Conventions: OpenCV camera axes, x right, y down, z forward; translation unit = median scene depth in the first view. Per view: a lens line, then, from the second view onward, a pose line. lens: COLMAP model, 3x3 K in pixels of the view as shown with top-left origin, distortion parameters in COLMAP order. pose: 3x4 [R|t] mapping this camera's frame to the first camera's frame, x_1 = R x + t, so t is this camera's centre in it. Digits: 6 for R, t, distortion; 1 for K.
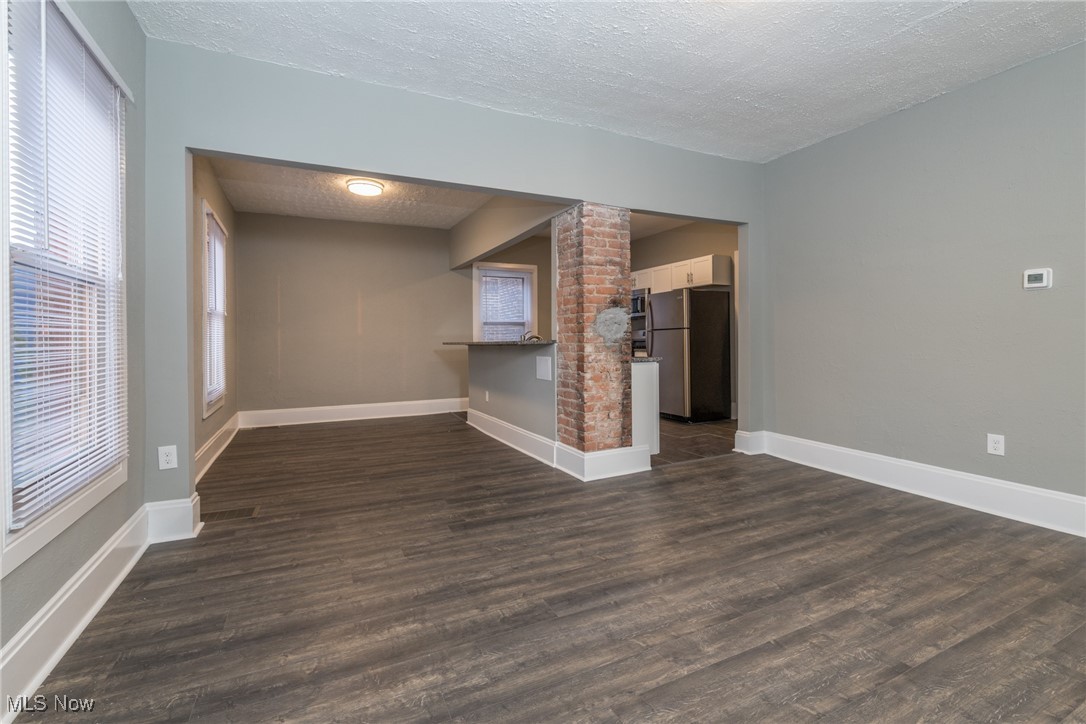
lens RADIAL K [[473.7, 0, 538.8], [0, 473.7, 342.3], [0, 0, 1]] dist [0.001257, -0.000094]
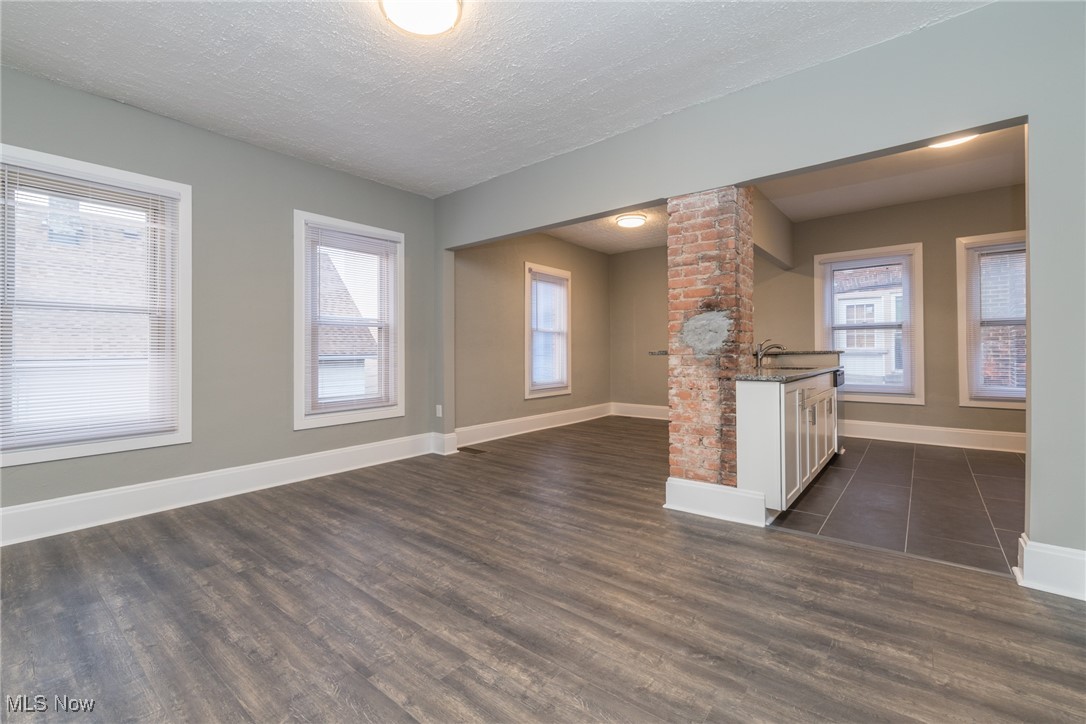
lens RADIAL K [[474.5, 0, 538.7], [0, 474.5, 348.8], [0, 0, 1]] dist [0.001720, 0.000066]
pose [[0.412975, -0.000498, -0.910742, 0.812726], [-0.001787, 0.999997, -0.001358, -0.007831], [0.910741, 0.002188, 0.412973, 0.398480]]
